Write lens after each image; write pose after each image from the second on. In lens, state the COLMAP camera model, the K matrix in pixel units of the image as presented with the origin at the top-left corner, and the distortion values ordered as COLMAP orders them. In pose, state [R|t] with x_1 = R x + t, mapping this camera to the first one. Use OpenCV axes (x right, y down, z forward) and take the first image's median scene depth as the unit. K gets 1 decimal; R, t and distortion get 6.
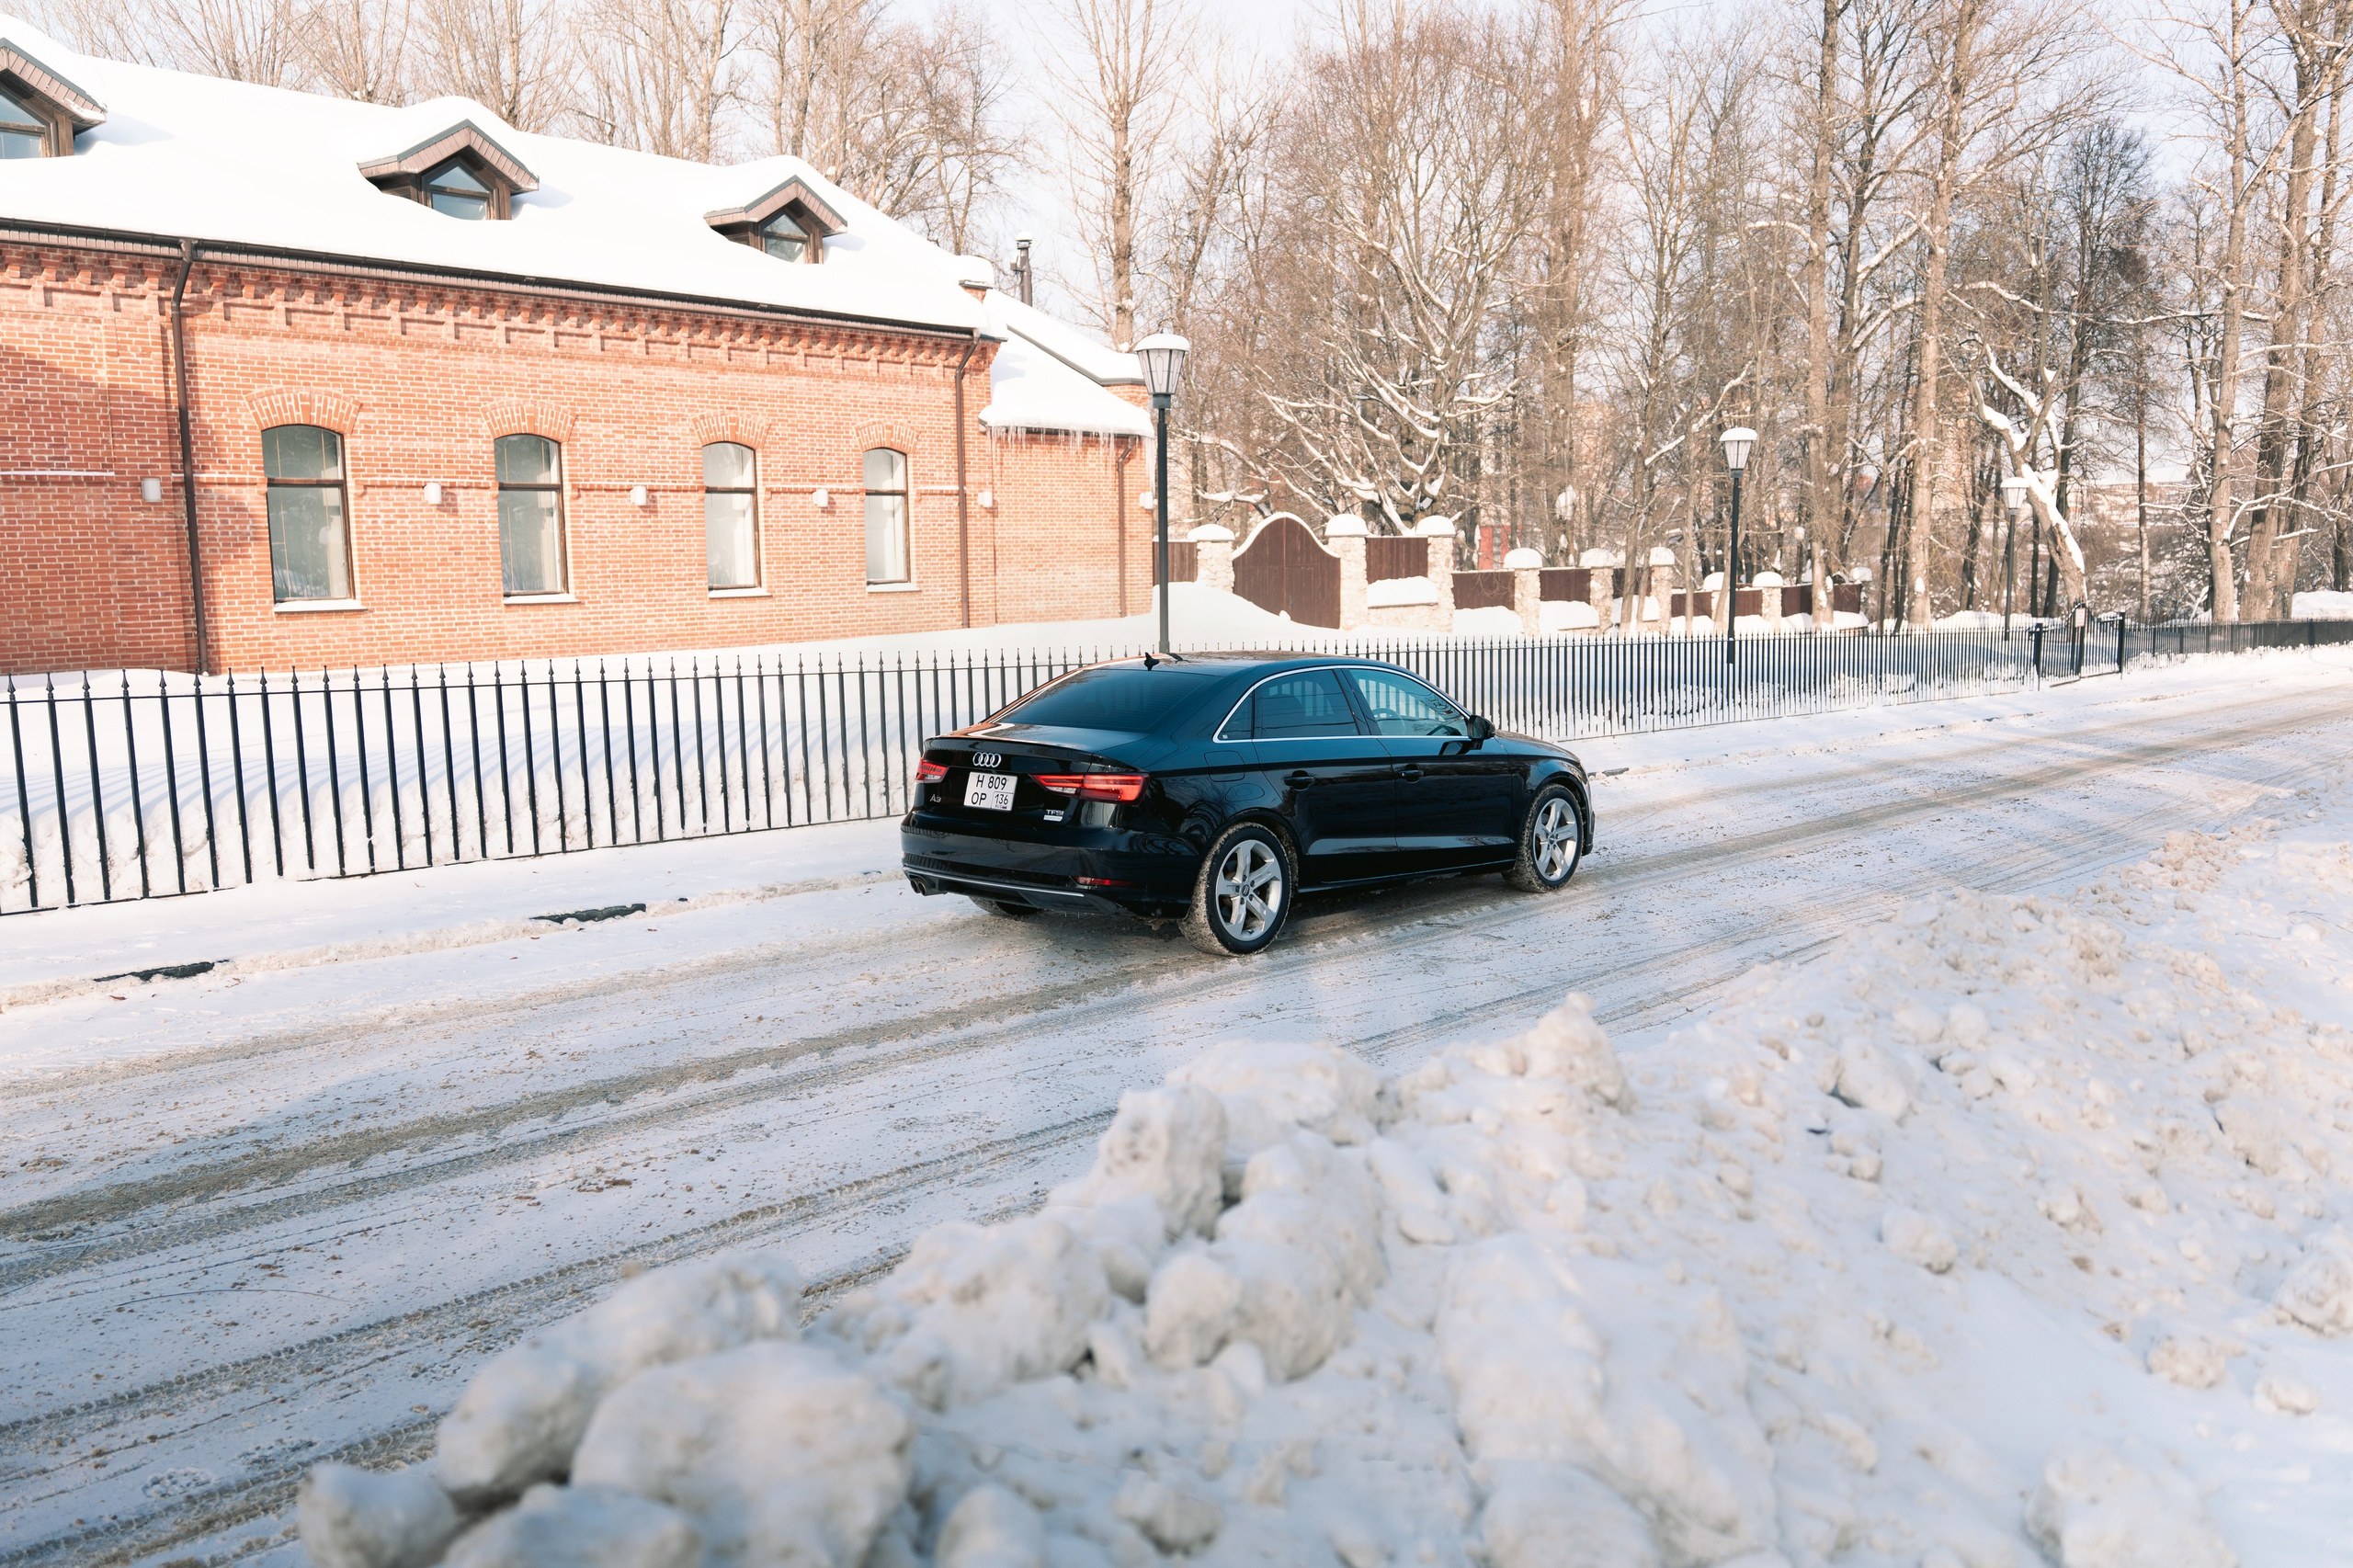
lens RADIAL K [[2160.0, 0, 1182.8], [0, 2160.0, 787.0], [0, 0, 1]] dist [0.041386, 0.004855]
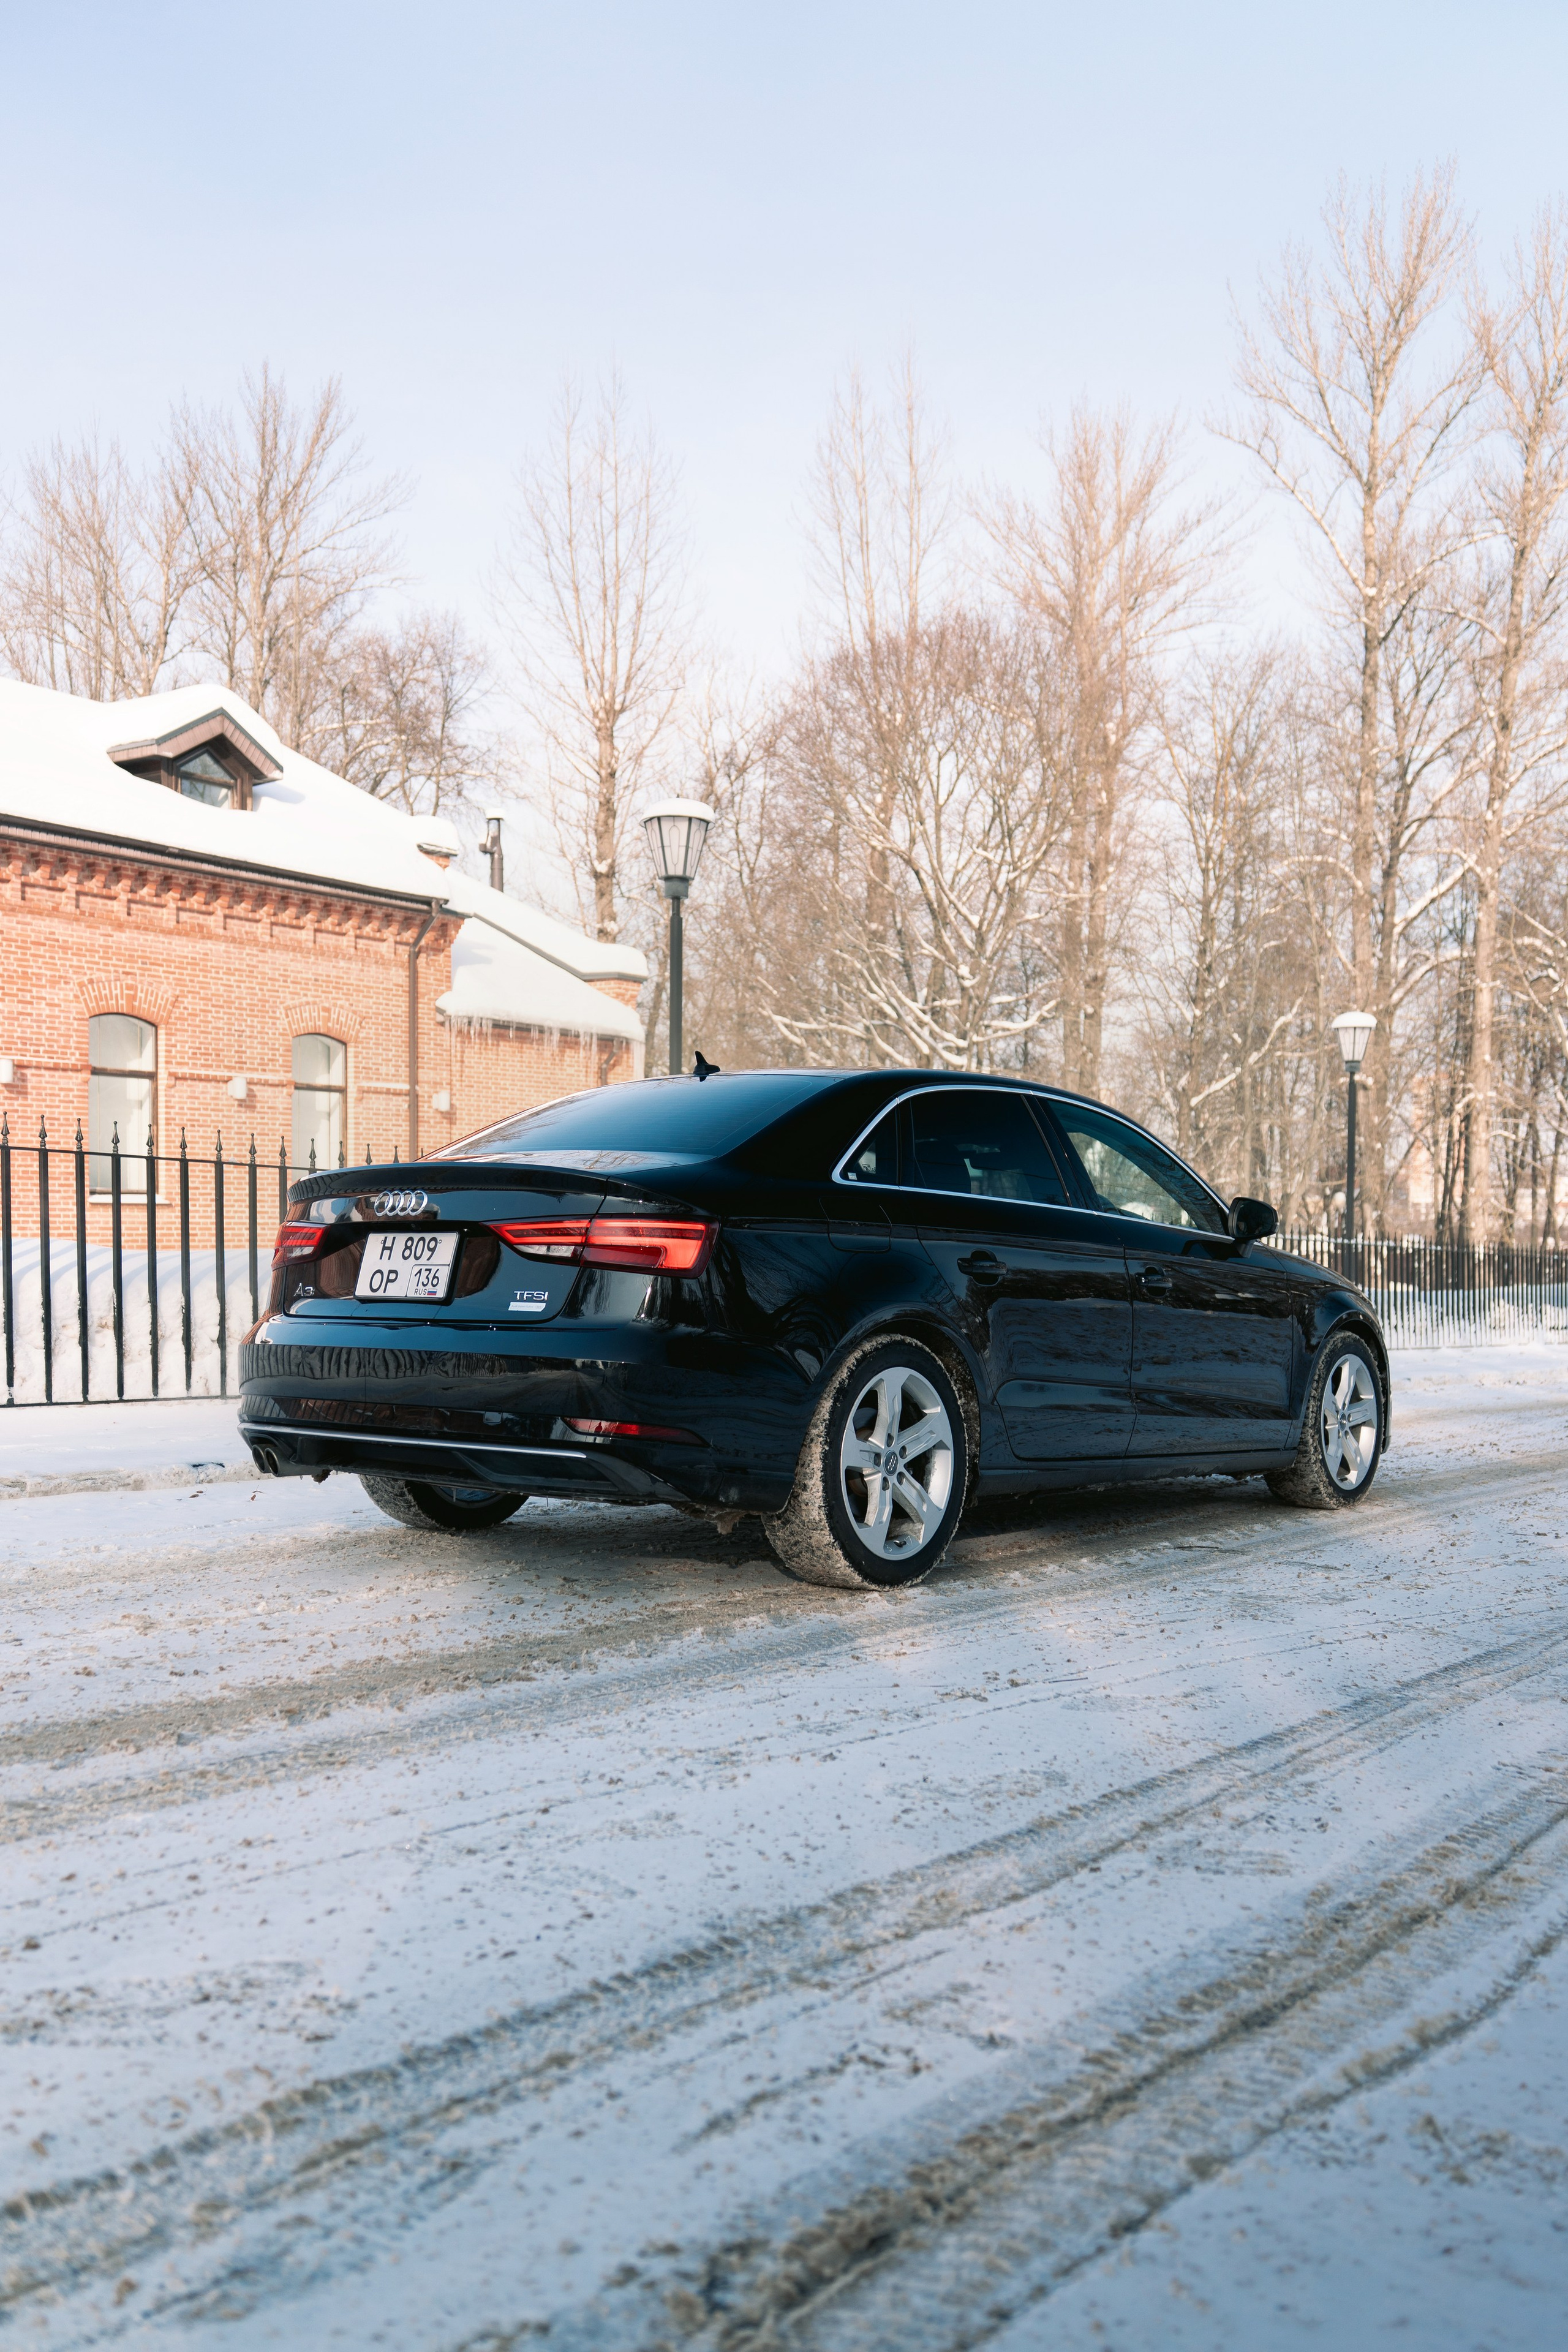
lens RADIAL K [[2159.1, 0, 799.2], [0, 2159.1, 1248.7], [0, 0, 1]] dist [0.041386, 0.004855]
pose [[0.997421, 0.015919, 0.069982, -0.012053], [-0.007528, 0.992918, -0.118564, 0.022755], [-0.071374, 0.117732, 0.990477, 0.184165]]
